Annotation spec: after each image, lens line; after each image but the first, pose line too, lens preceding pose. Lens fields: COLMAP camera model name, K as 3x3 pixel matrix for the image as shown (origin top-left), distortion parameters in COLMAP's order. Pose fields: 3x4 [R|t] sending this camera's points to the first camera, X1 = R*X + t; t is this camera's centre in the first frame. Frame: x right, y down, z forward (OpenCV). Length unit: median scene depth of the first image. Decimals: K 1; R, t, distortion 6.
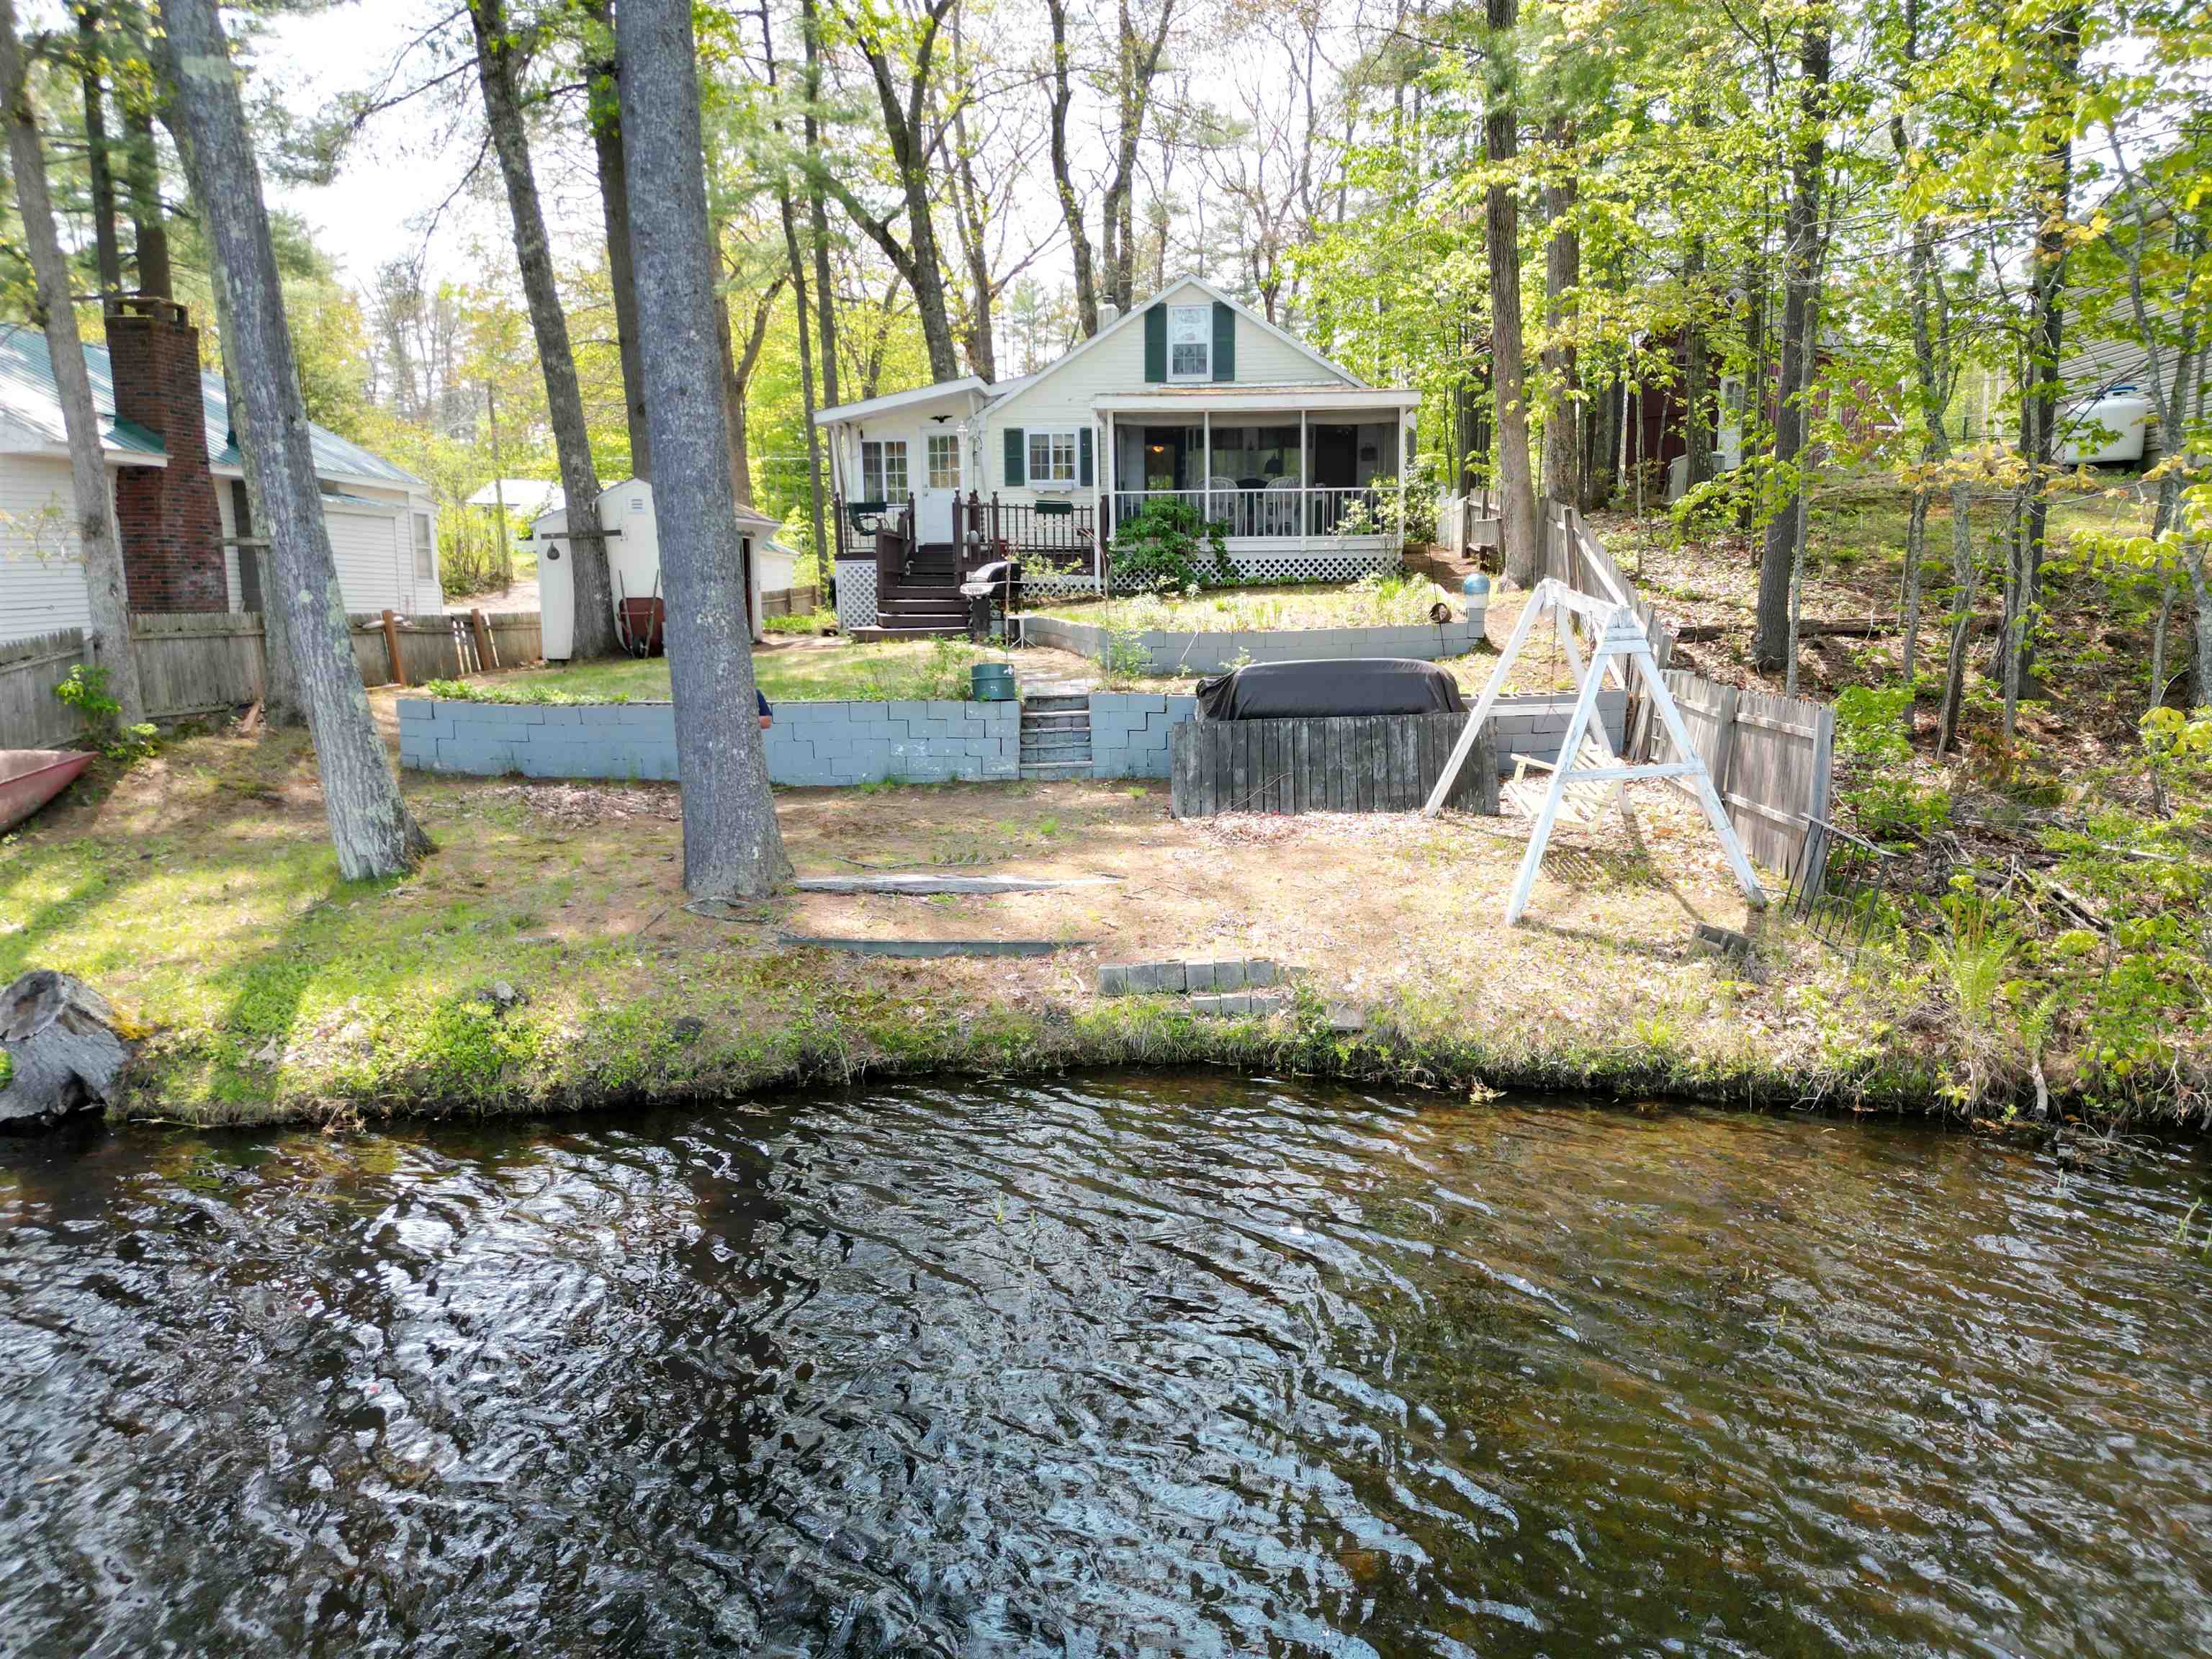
lens RADIAL K [[1562.3, 0, 1094.4], [0, 1562.3, 825.7], [0, 0, 1]] dist [0.040342, -0.019120]
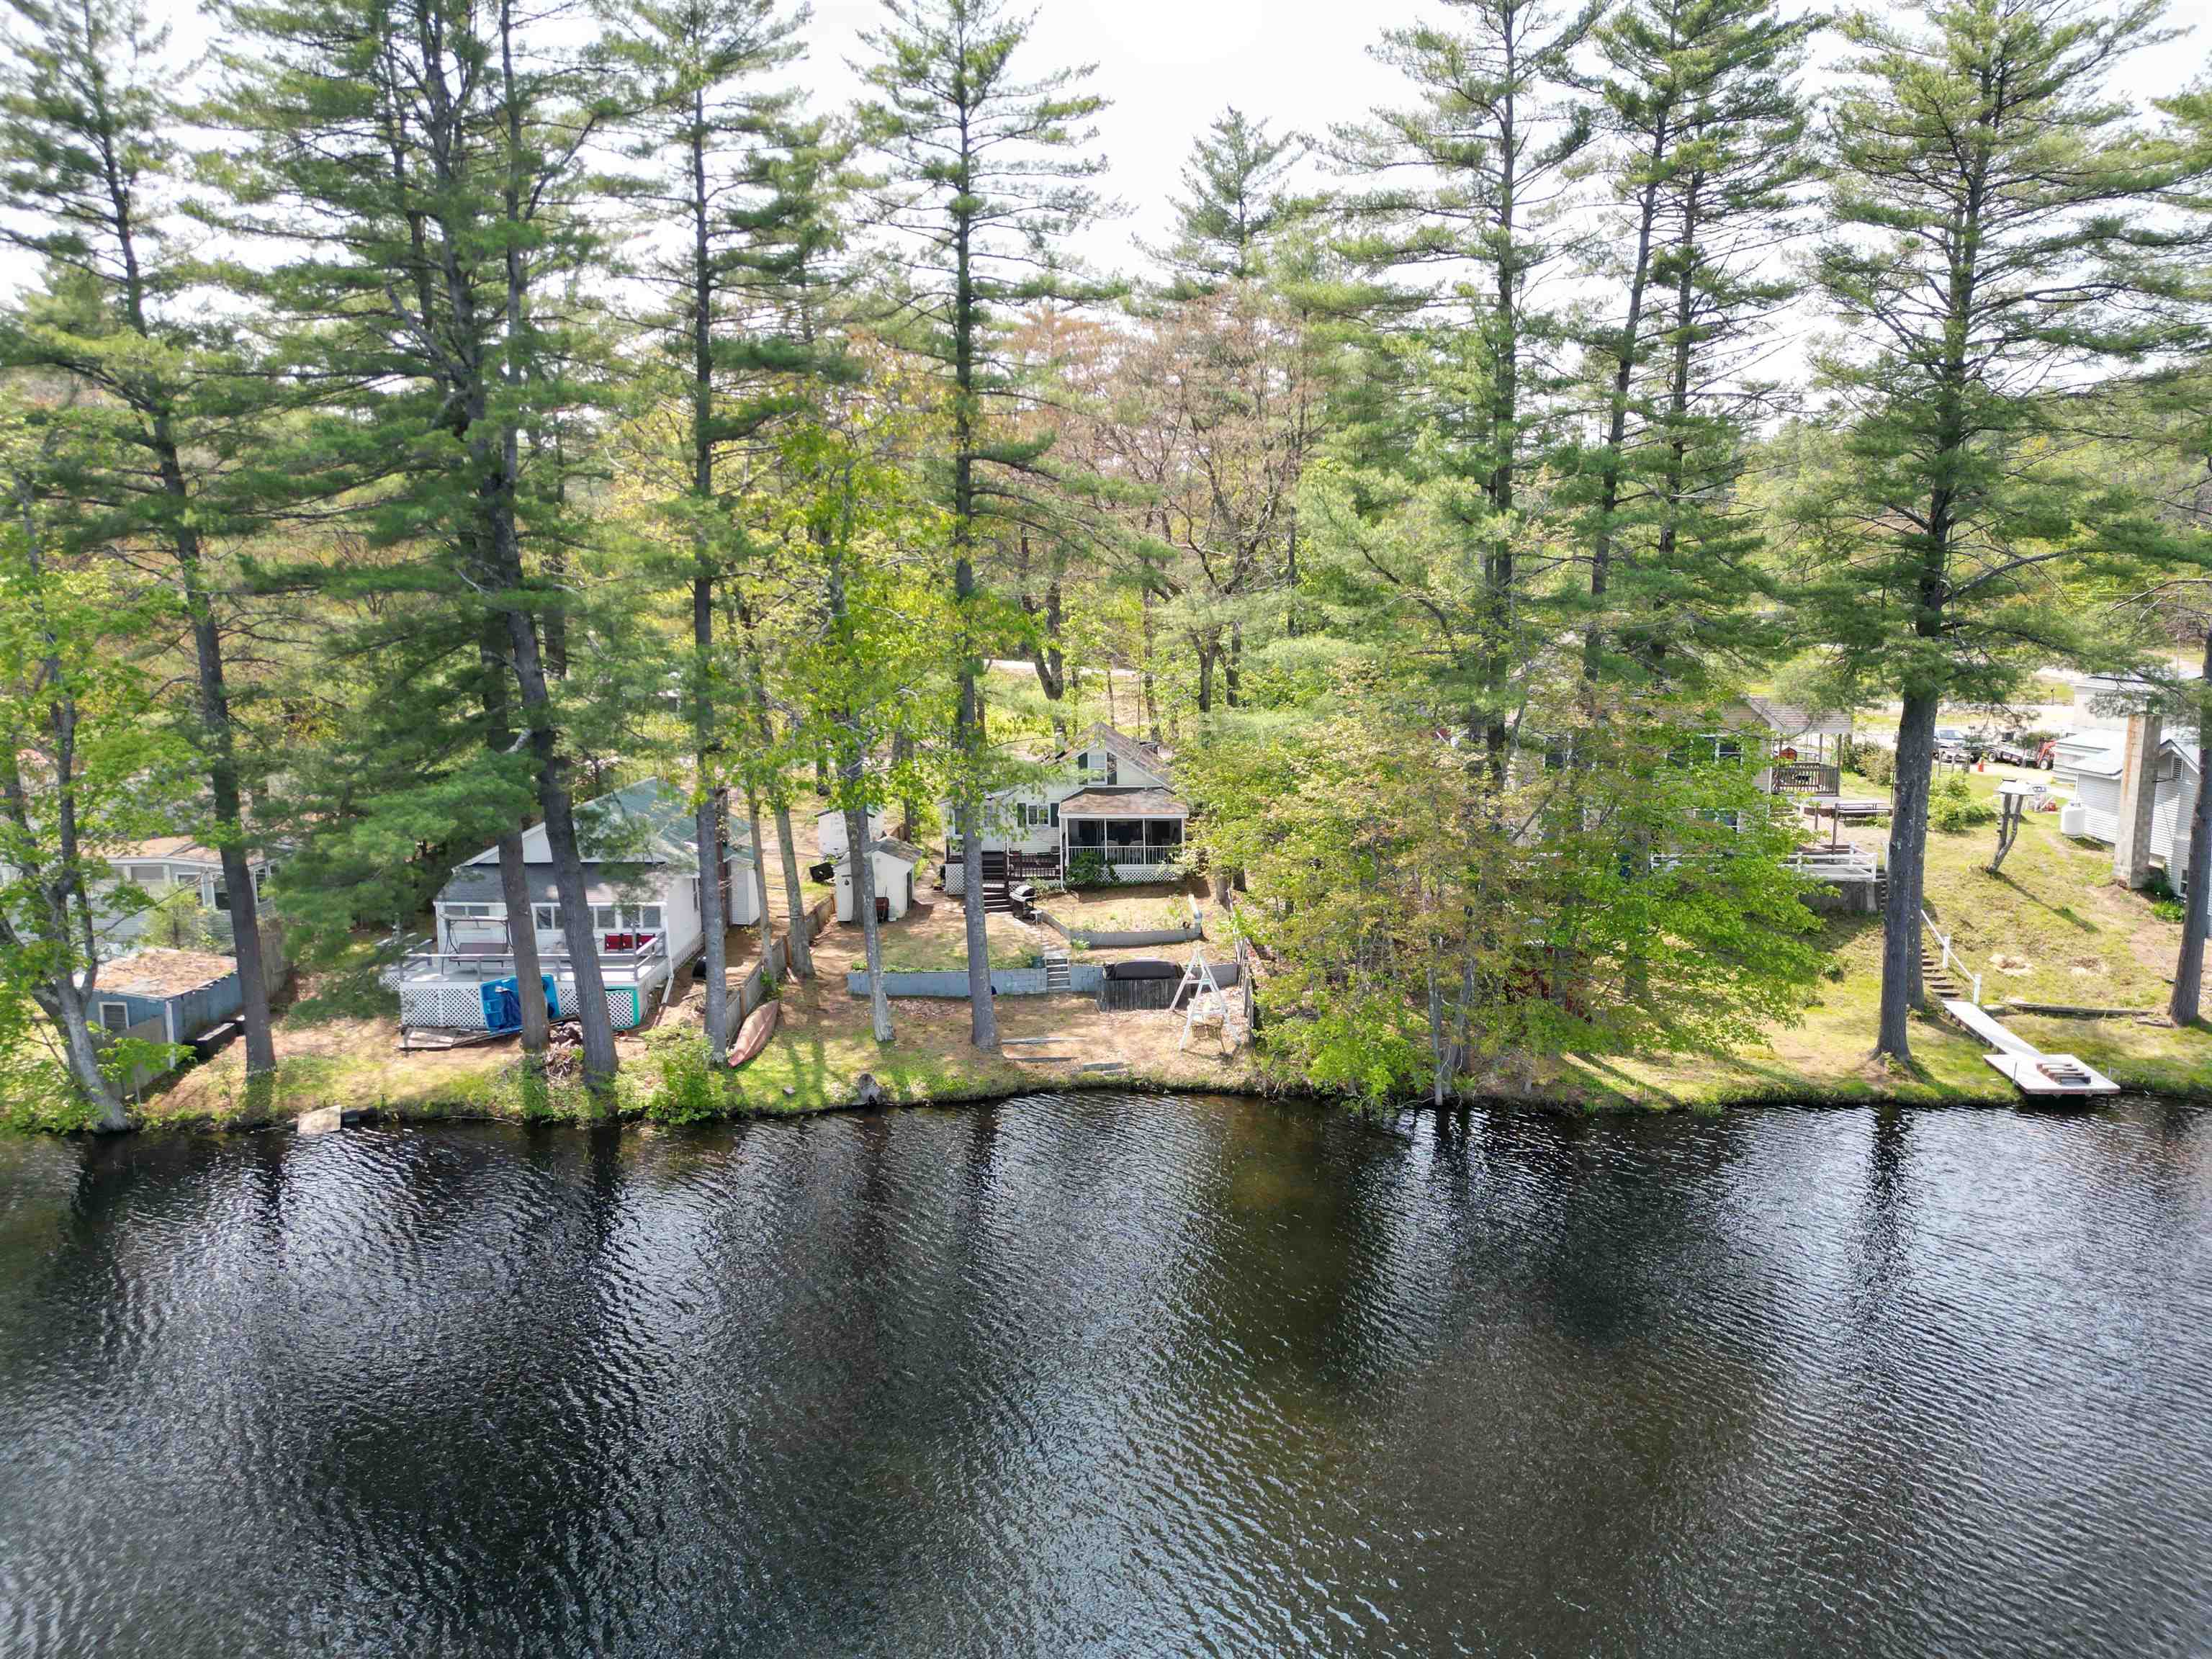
lens RADIAL K [[1562.3, 0, 1101.4], [0, 1562.3, 830.5], [0, 0, 1]] dist [0.040342, -0.019120]
pose [[0.997725, -0.011881, 0.066357, -0.099755], [0.011434, 0.999909, 0.007118, -0.263088], [-0.066436, -0.006343, 0.997771, -1.484855]]
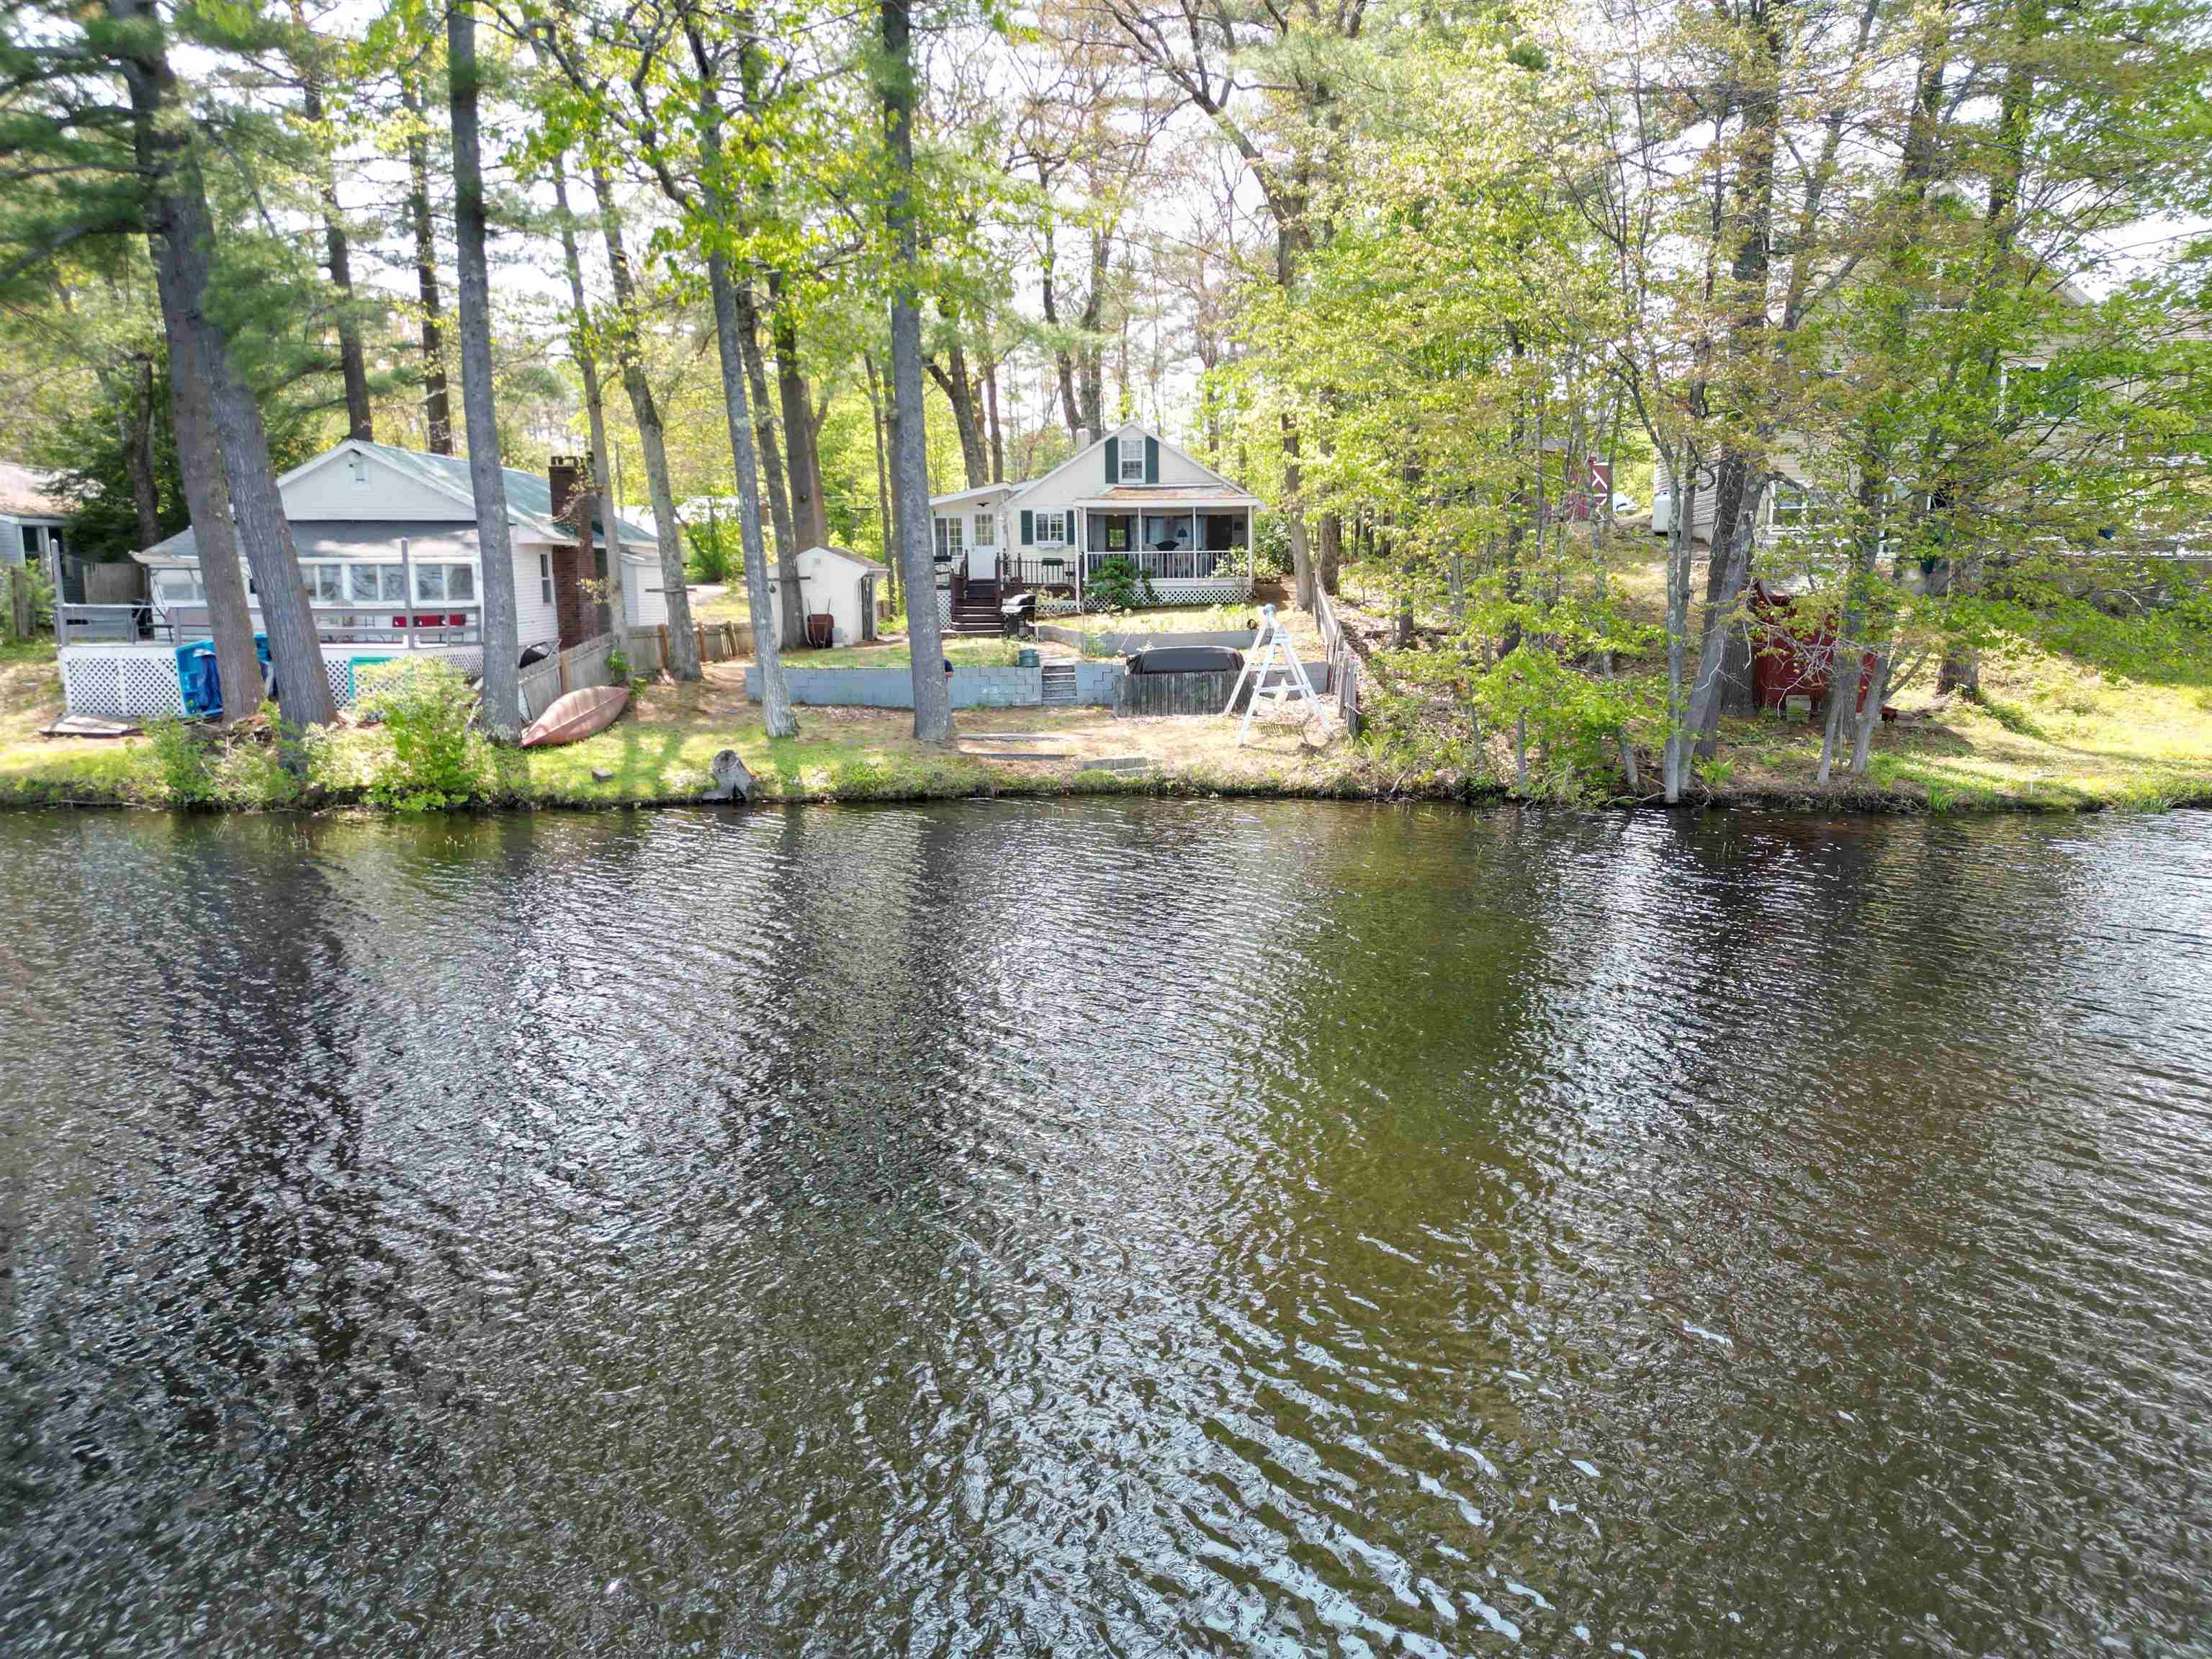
lens RADIAL K [[1562.3, 0, 1098.2], [0, 1562.3, 844.5], [0, 0, 1]] dist [0.040342, -0.019120]
pose [[0.999832, -0.003163, 0.018048, -0.007876], [0.002914, 0.999901, 0.013801, 0.090680], [-0.018090, -0.013746, 0.999742, -0.770167]]
